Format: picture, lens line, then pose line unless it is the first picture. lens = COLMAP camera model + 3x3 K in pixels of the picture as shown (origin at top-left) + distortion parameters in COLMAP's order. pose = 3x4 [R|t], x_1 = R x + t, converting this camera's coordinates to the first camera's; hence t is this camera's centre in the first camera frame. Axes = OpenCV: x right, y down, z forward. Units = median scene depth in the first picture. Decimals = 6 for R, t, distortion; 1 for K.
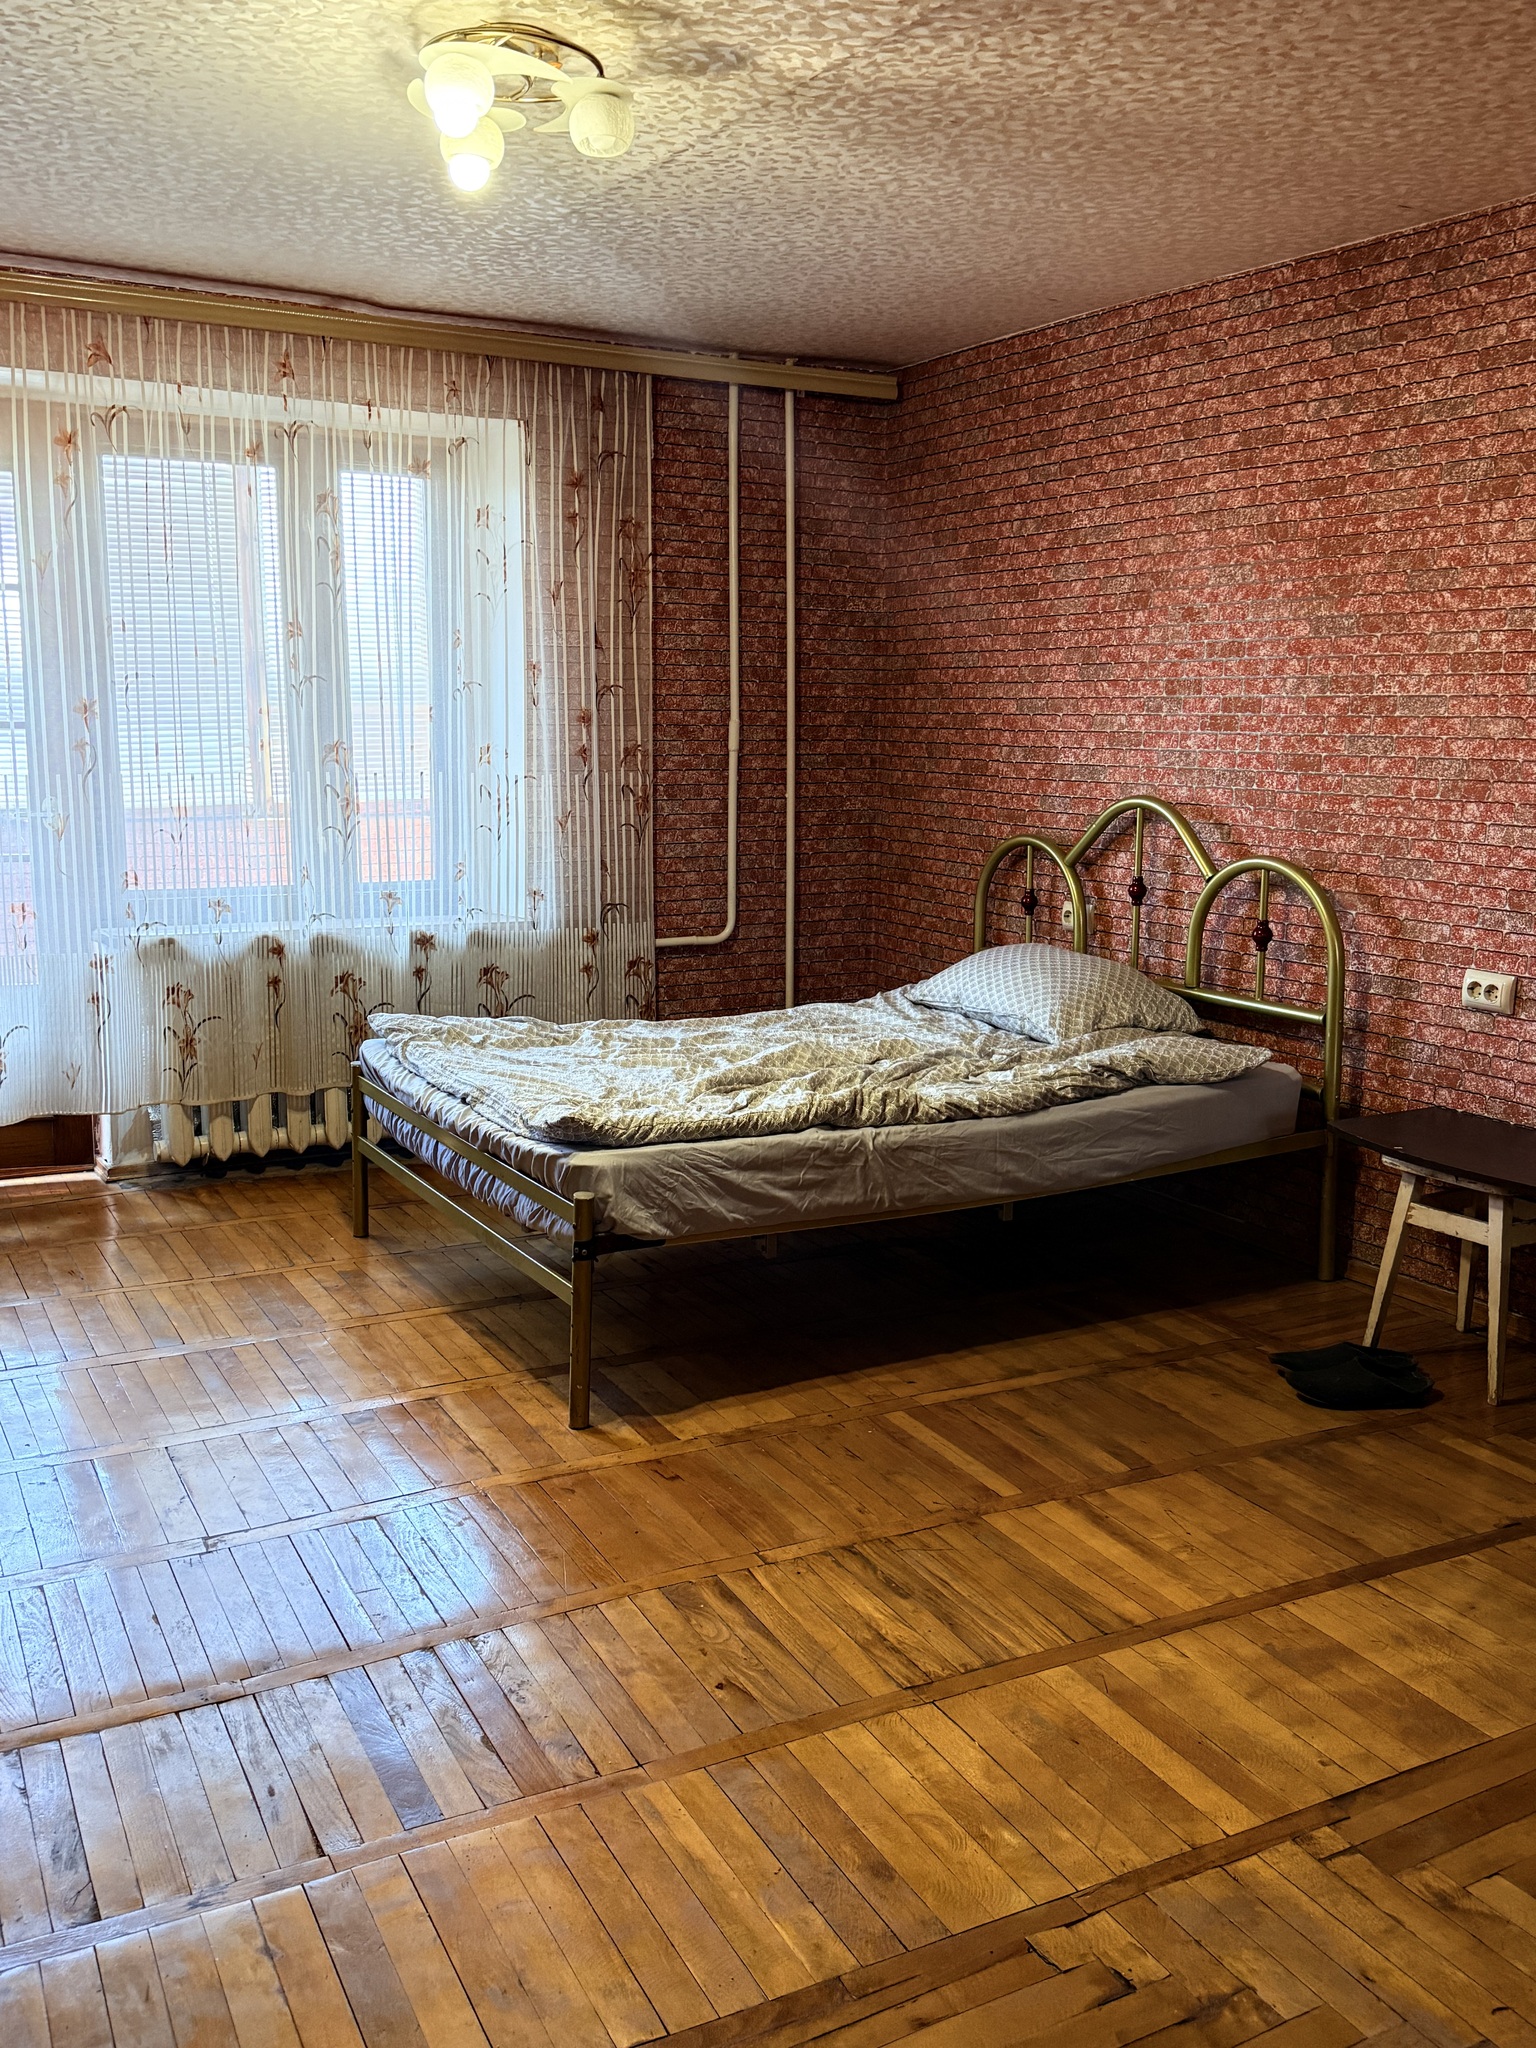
lens RADIAL K [[1754.1, 0, 752.2], [0, 1754.1, 1041.0], [0, 0, 1]] dist [0.015743, -0.025898]
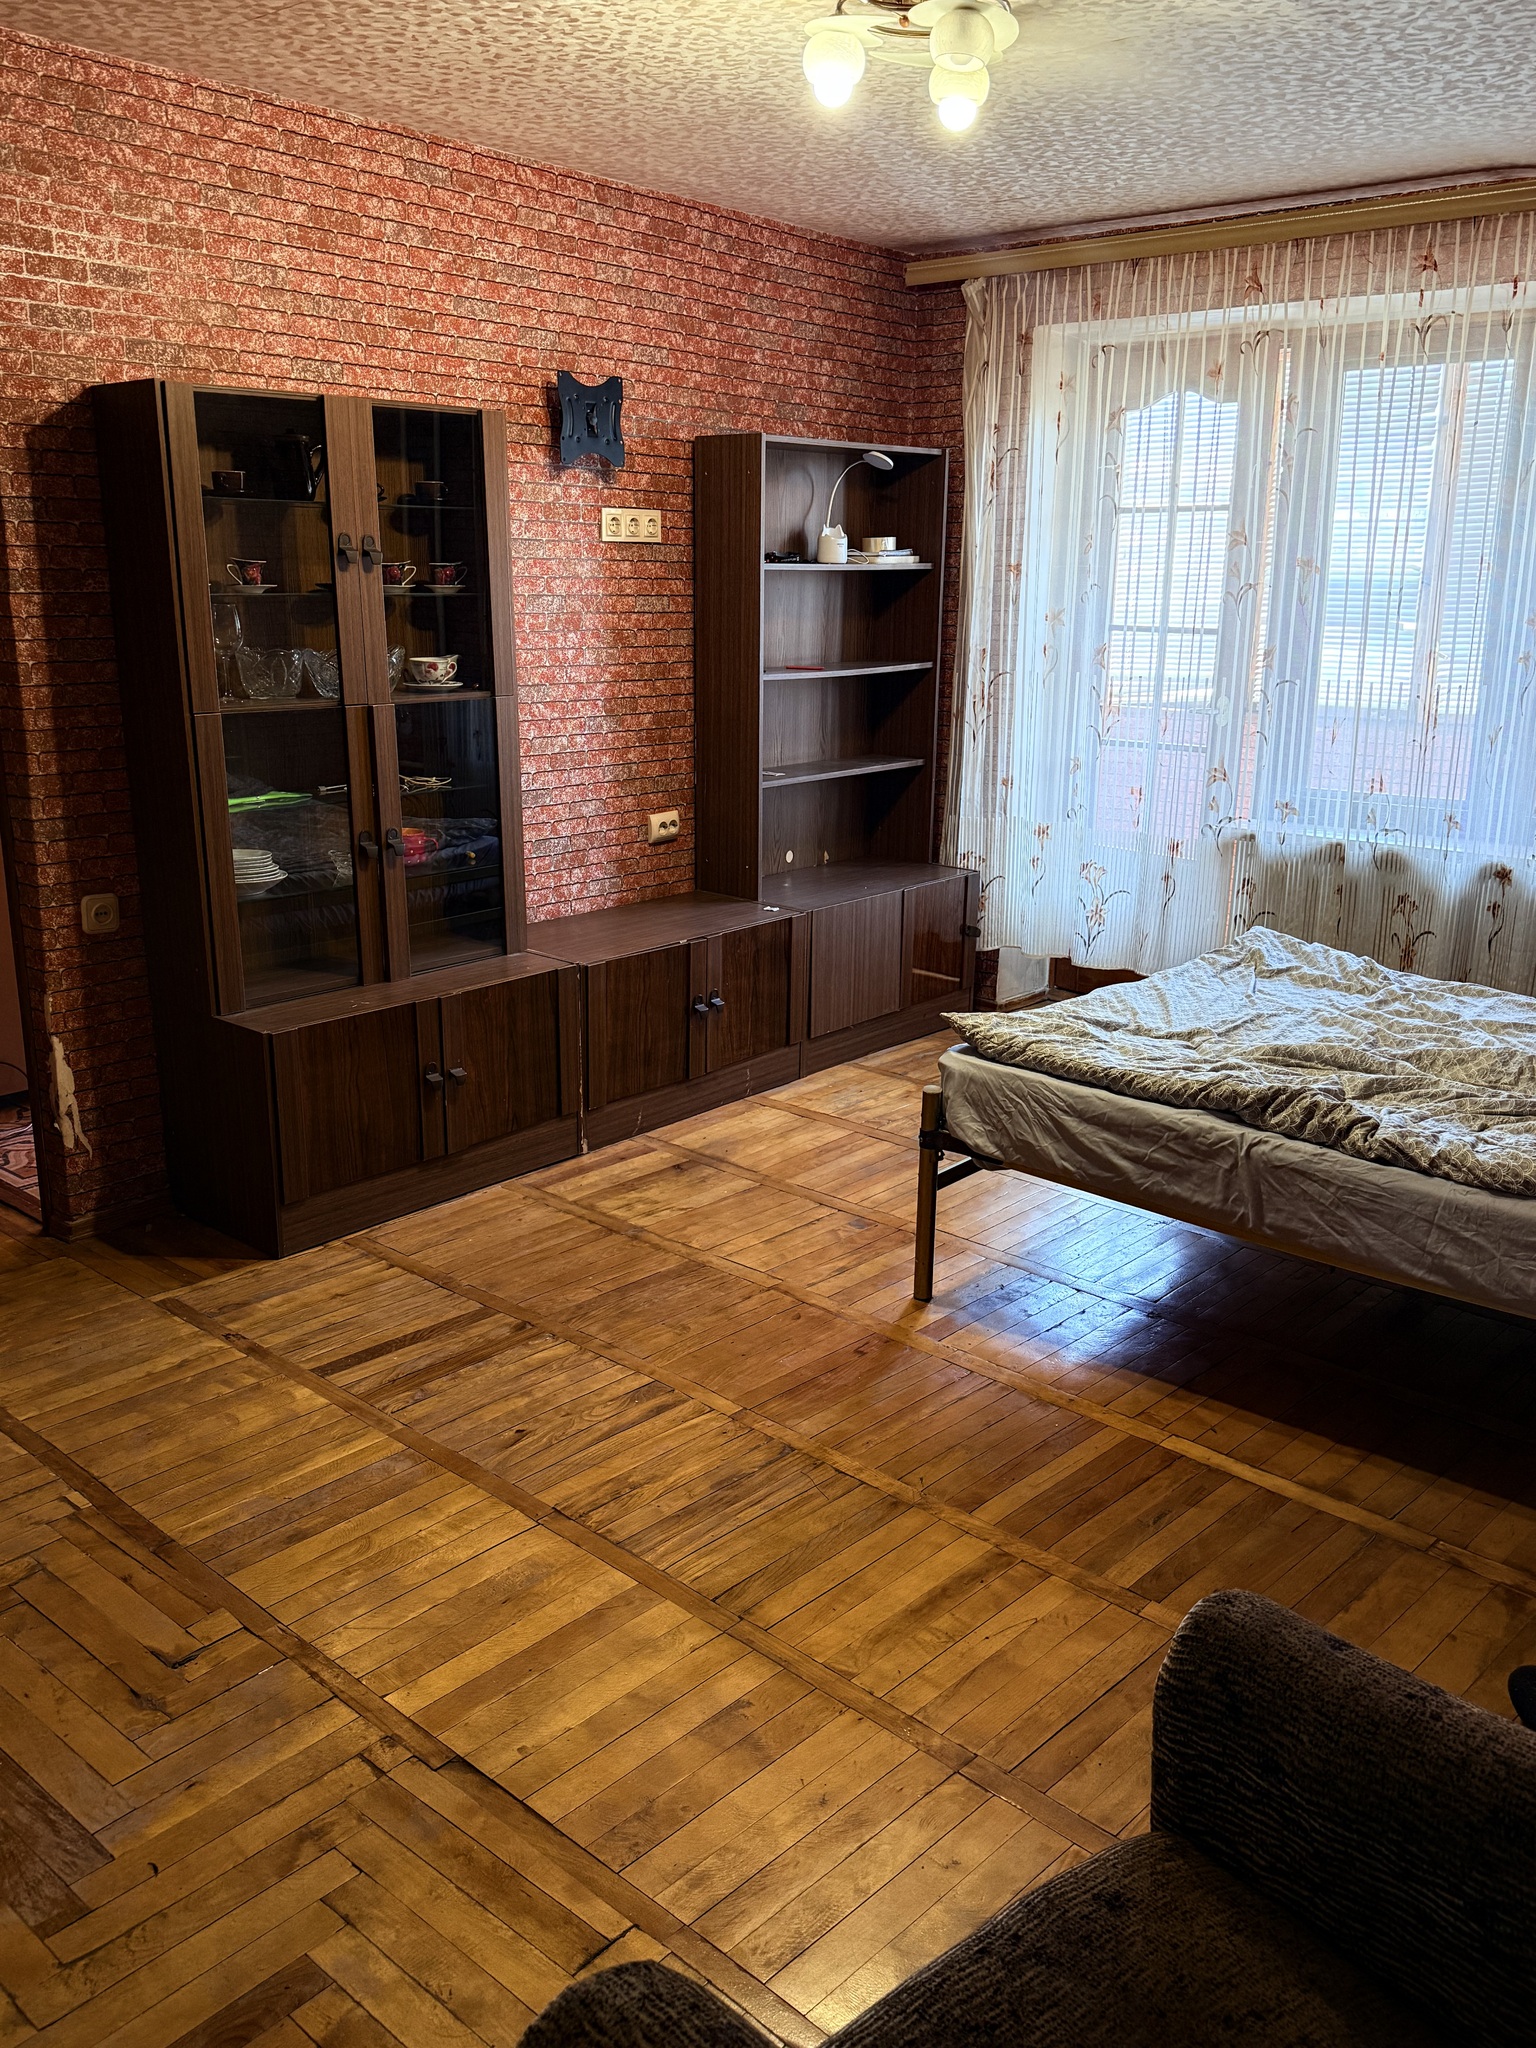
lens RADIAL K [[1668.0, 0, 752.6], [0, 1668.0, 1025.8], [0, 0, 1]] dist [0.103753, -0.163581]
pose [[0.335590, 0.231331, -0.913162, 0.735476], [-0.176775, 0.967622, 0.180161, -0.106291], [0.925273, 0.100964, 0.365618, 0.483100]]
